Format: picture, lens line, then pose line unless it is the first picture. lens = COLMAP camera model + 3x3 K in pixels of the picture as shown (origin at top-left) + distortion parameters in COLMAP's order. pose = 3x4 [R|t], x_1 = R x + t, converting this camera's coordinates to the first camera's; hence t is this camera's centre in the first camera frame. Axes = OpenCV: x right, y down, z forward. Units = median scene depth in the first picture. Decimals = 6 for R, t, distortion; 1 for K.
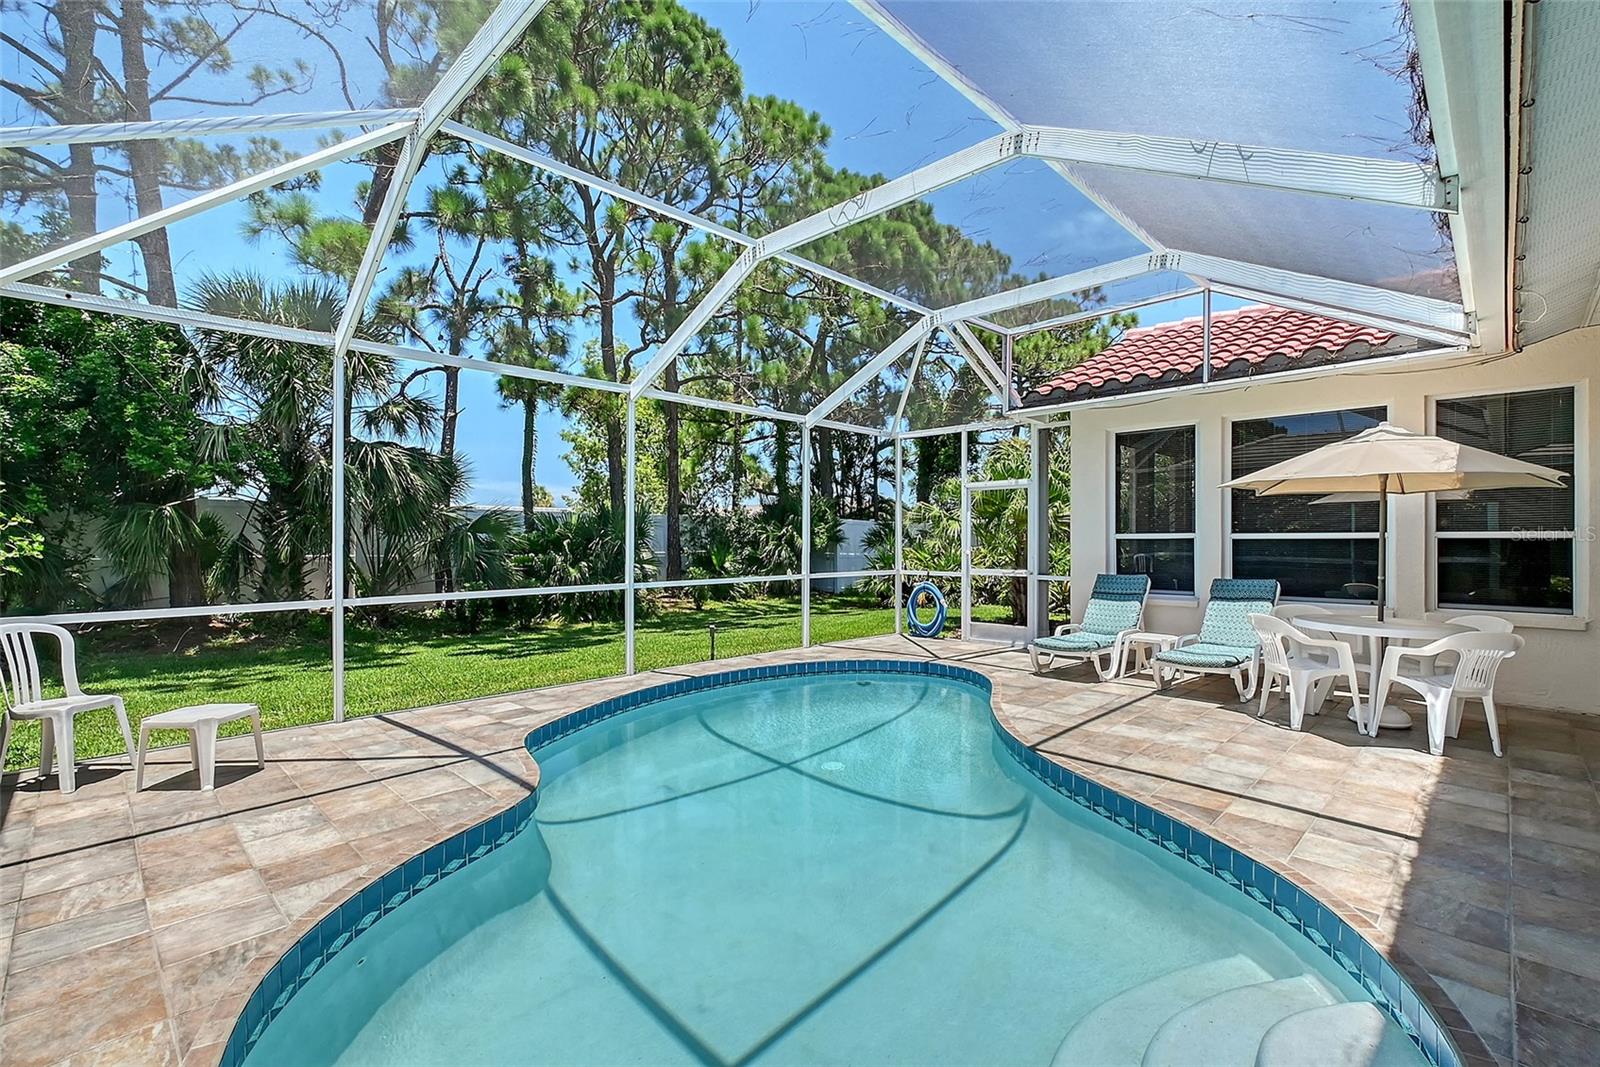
lens RADIAL K [[715.8, 0, 800.0], [0, 715.8, 534.2], [0, 0, 1]] dist [-0.001616, -0.000681]
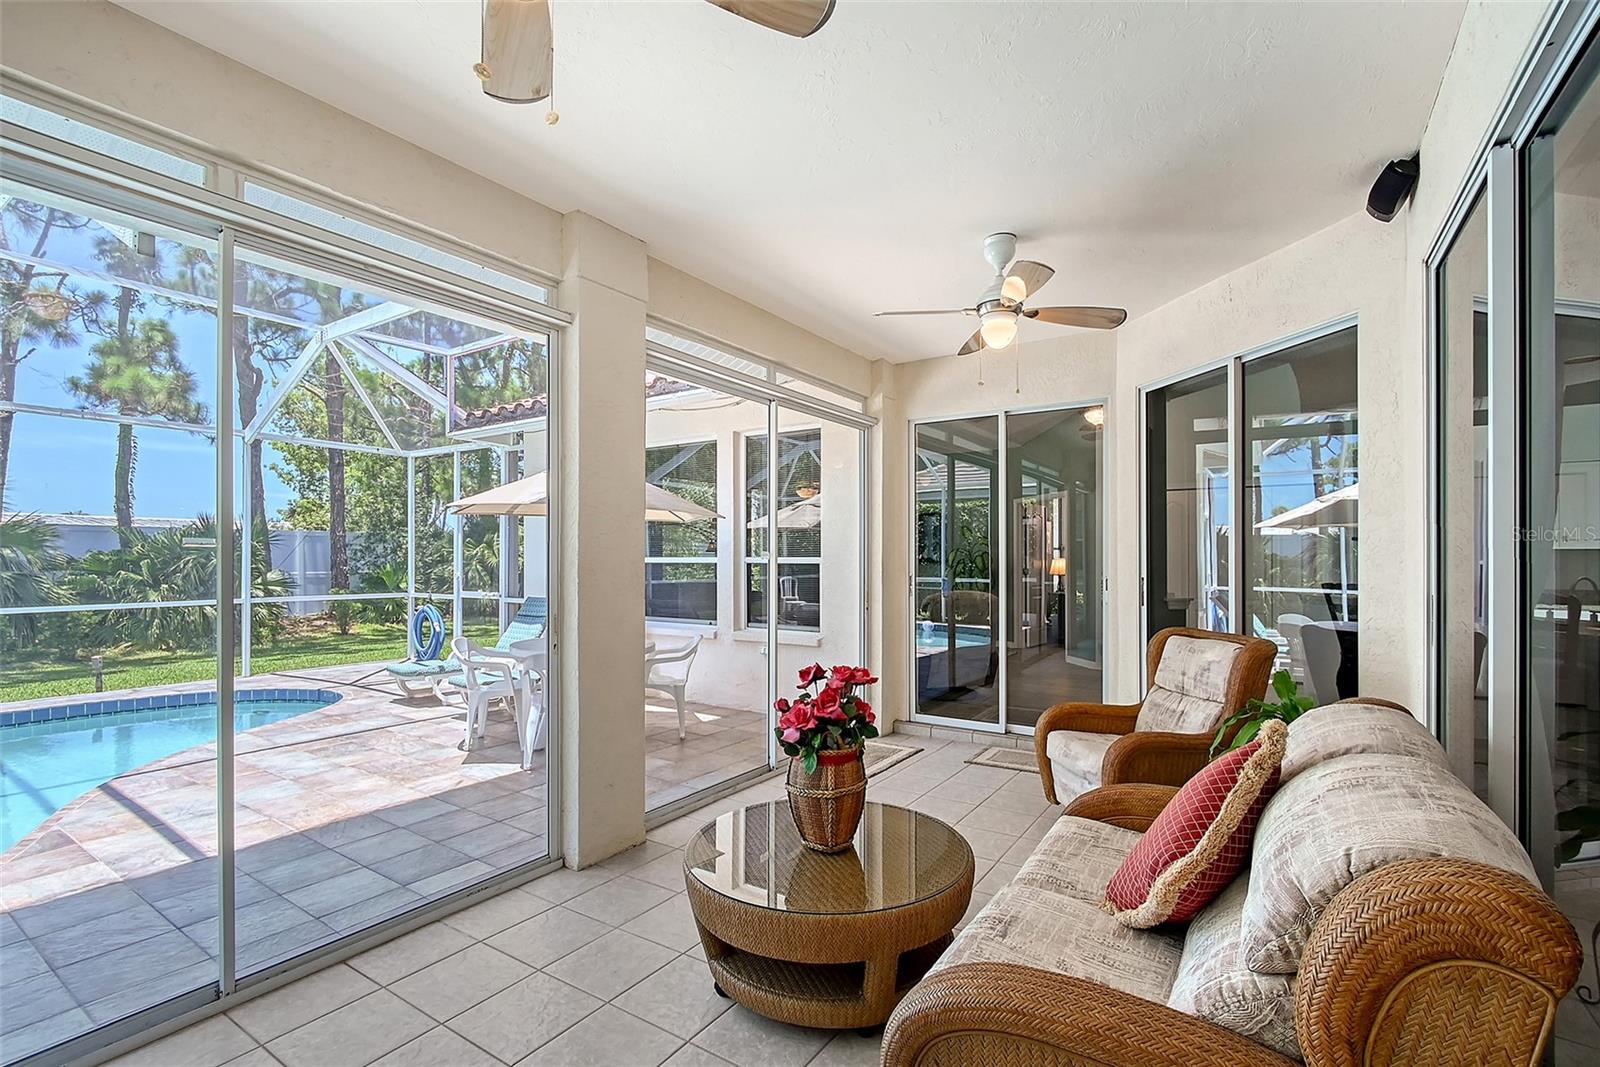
lens RADIAL K [[715.8, 0, 787.7], [0, 715.8, 554.1], [0, 0, 1]] dist [-0.001616, -0.000681]
pose [[0.978027, 0.009955, 0.208242, 0.998185], [-0.009795, 0.999950, -0.001798, -0.010819], [-0.208249, -0.000281, 0.978076, -0.110069]]
